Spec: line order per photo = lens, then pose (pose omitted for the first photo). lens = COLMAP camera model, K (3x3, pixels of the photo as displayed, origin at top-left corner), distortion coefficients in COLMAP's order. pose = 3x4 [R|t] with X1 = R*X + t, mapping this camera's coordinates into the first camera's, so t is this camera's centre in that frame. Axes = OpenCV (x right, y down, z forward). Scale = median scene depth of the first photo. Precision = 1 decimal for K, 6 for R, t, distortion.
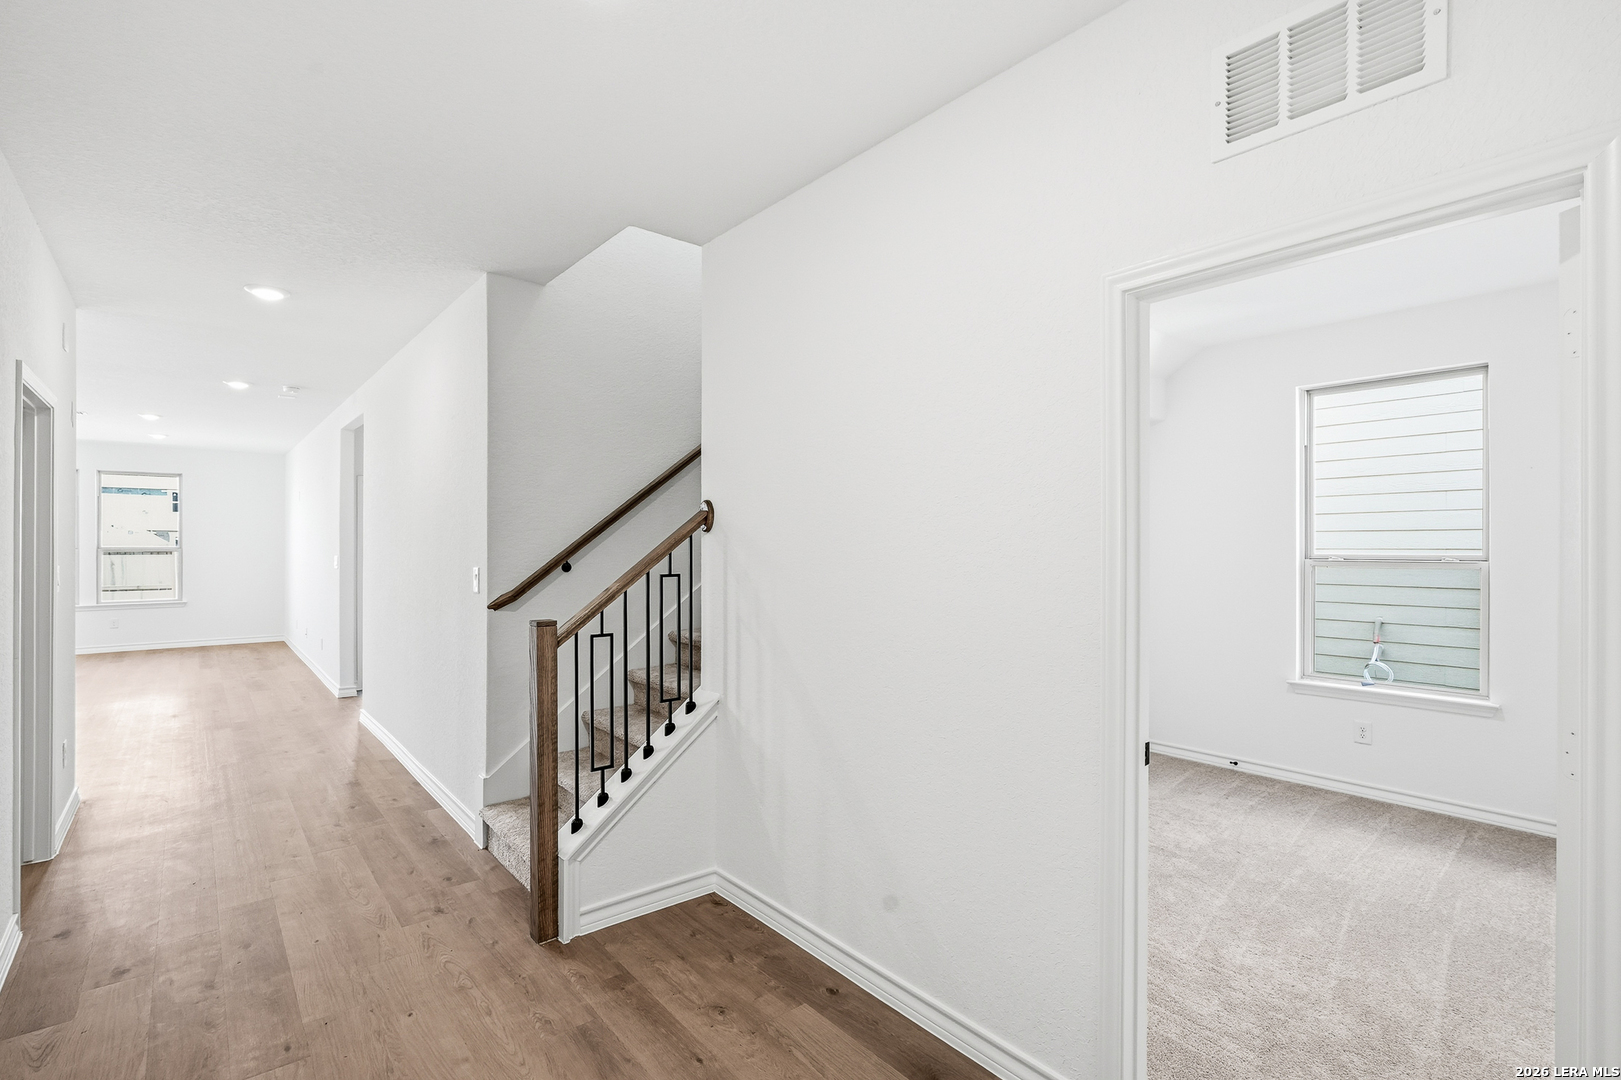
lens RADIAL K [[745.8, 0, 810.5], [0, 745.8, 540.0], [0, 0, 1]] dist [-0.022835, 0.009887]
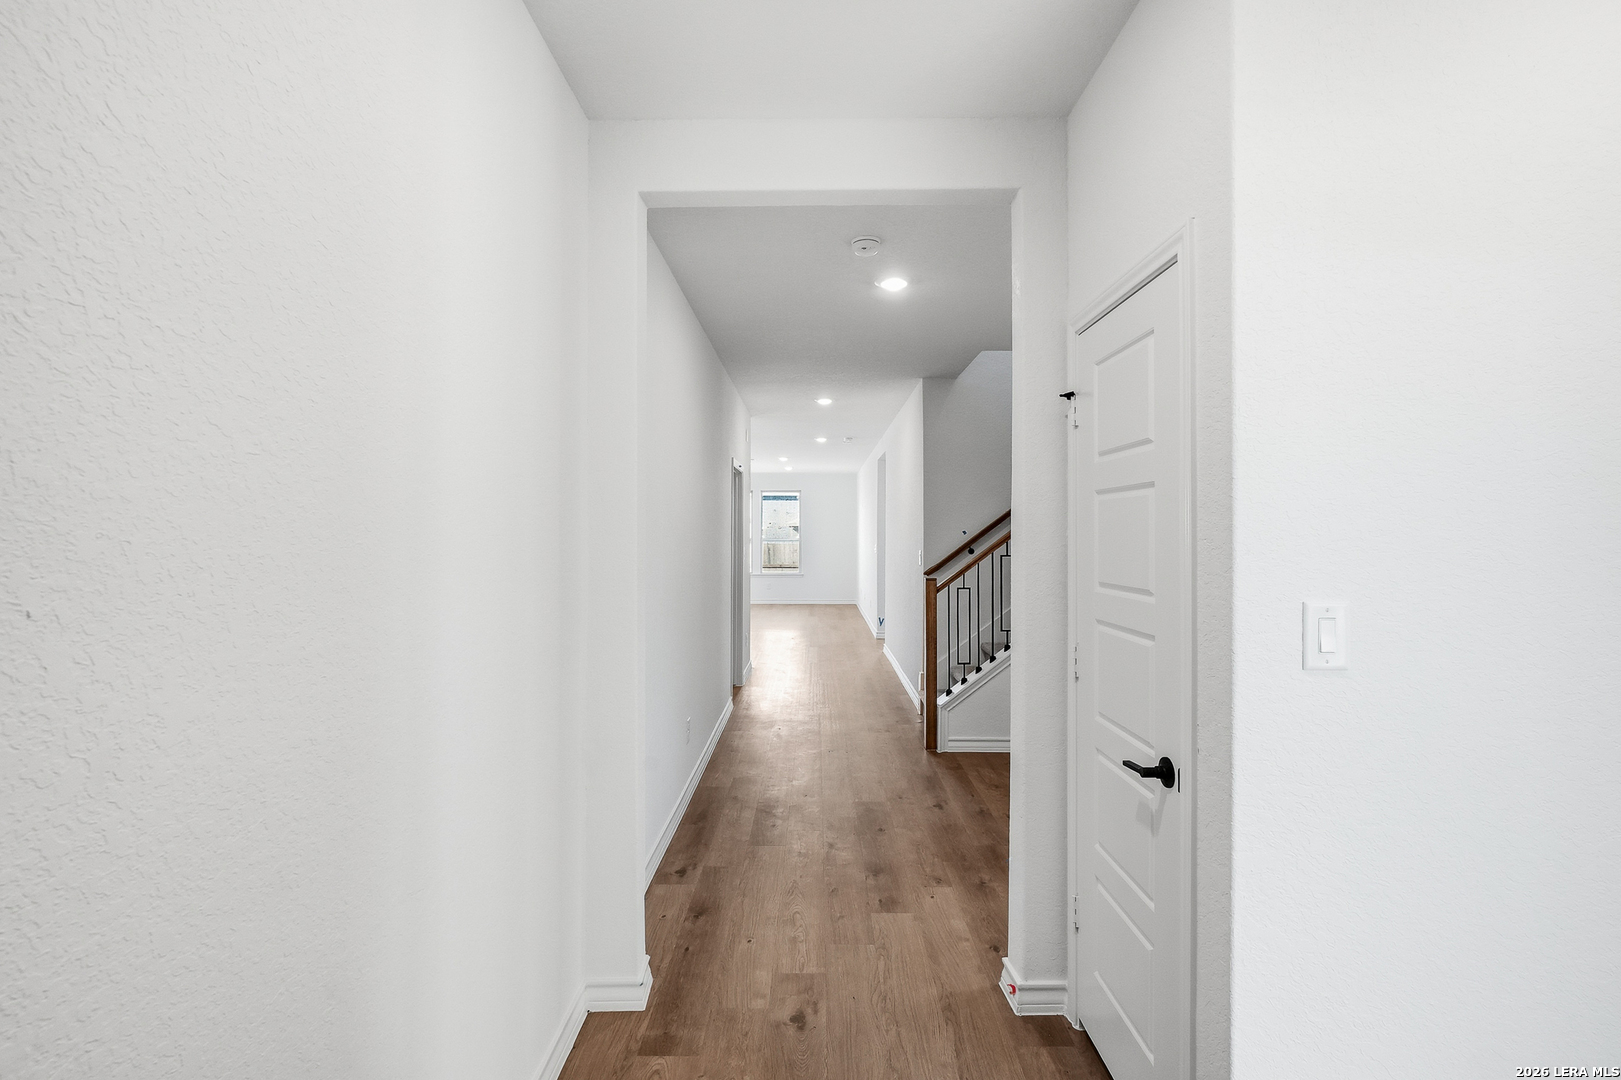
lens RADIAL K [[745.8, 0, 810.5], [0, 745.8, 540.0], [0, 0, 1]] dist [-0.022835, 0.009887]
pose [[0.760930, 0.008096, -0.648784, 0.449959], [-0.003272, 0.999957, 0.008641, -0.000174], [0.648826, -0.004452, 0.760924, -0.445177]]
